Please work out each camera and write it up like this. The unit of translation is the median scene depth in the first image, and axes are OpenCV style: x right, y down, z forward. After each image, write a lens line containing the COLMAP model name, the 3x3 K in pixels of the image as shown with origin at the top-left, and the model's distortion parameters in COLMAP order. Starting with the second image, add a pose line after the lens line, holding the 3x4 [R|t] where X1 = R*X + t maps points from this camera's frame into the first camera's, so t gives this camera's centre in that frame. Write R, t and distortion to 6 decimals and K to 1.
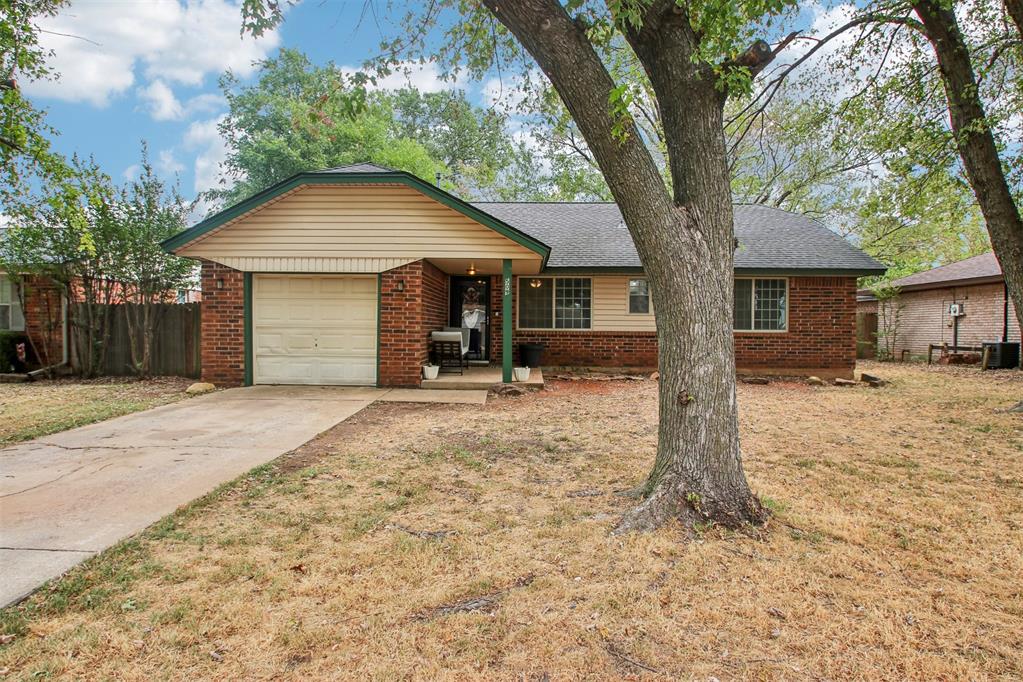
lens RADIAL K [[567.8, 0, 511.5], [0, 567.8, 341.0], [0, 0, 1]] dist [-0.019799, -0.003250]
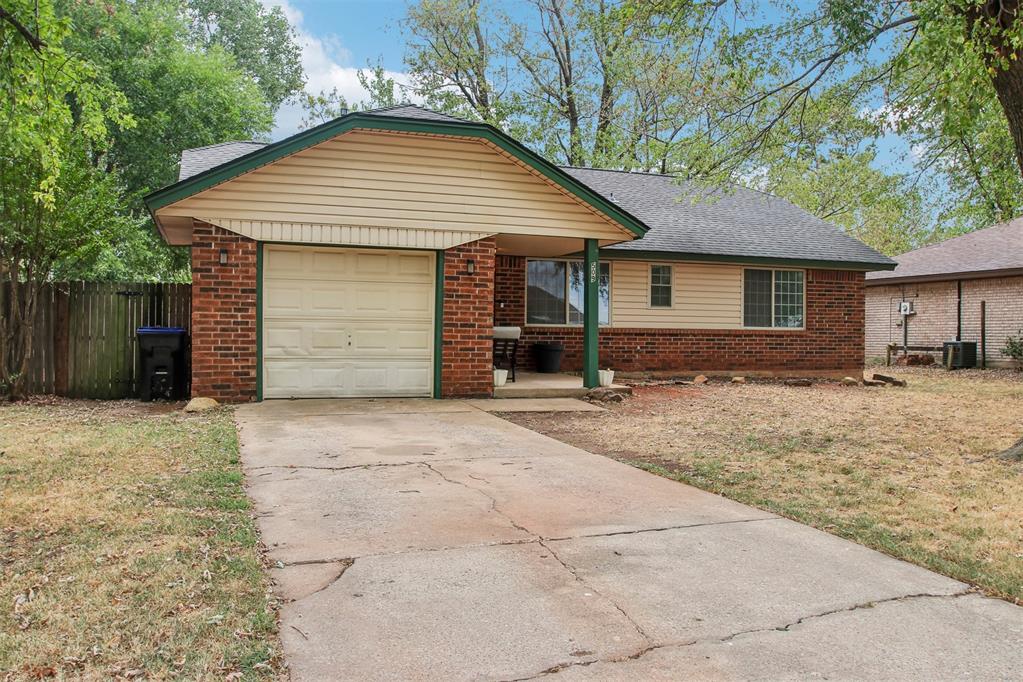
lens RADIAL K [[834.4, 0, 516.6], [0, 834.4, 343.6], [0, 0, 1]] dist [-0.043459, 0.006830]
pose [[0.932771, -0.003245, 0.360454, -0.475122], [0.006109, 0.999958, -0.006809, 0.014217], [-0.360417, 0.008553, 0.932752, -0.083401]]
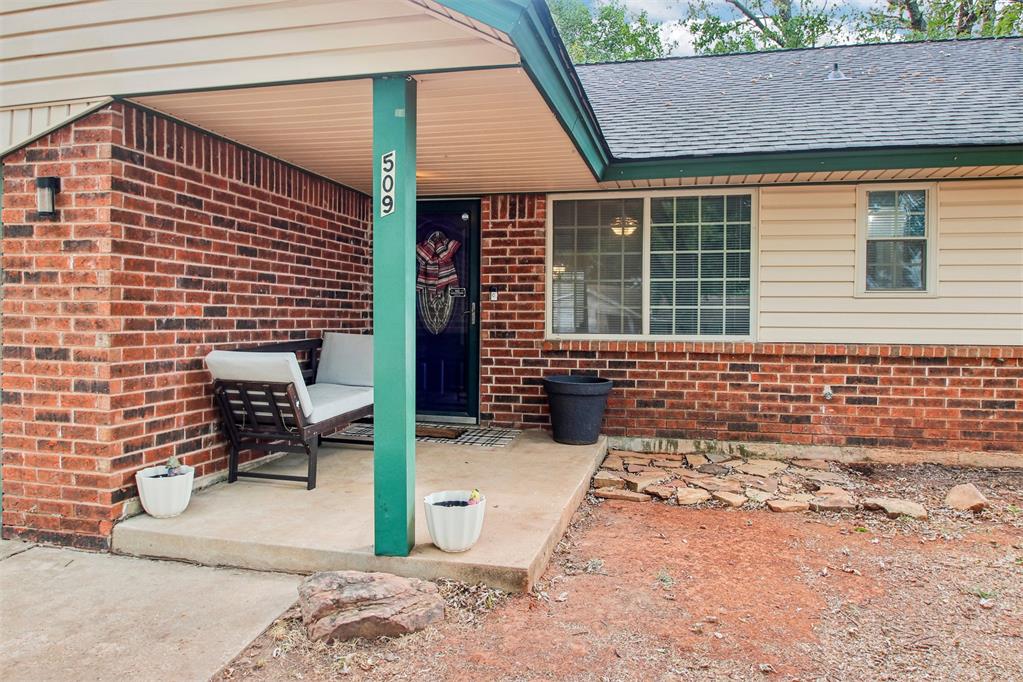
lens RADIAL K [[718.9, 0, 511.5], [0, 718.9, 341.0], [0, 0, 1]] dist [-0.034753, -0.000853]
pose [[0.977725, 0.003818, -0.209857, 0.099075], [-0.003204, 0.999990, 0.003266, -0.022037], [0.209868, -0.002520, 0.977727, 0.597742]]
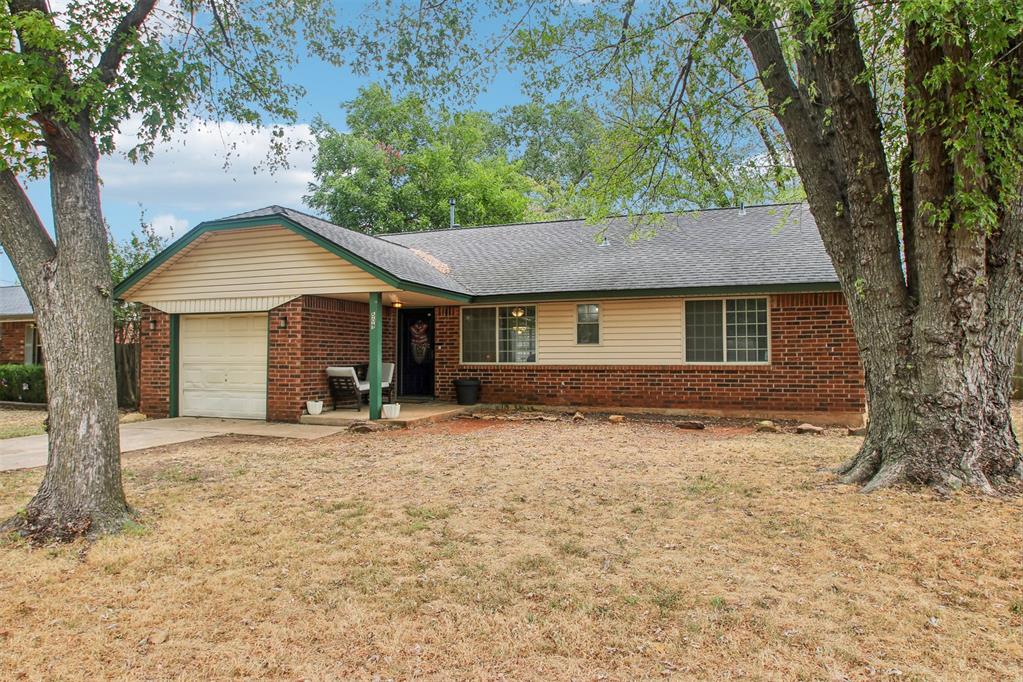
lens RADIAL K [[648.4, 0, 512.8], [0, 648.4, 343.1], [0, 0, 1]] dist [-0.030635, -0.000195]
pose [[0.944304, -0.018451, -0.328557, 0.500781], [0.001306, 0.998629, -0.052327, 0.001536], [0.329072, 0.048983, 0.943033, 0.028957]]
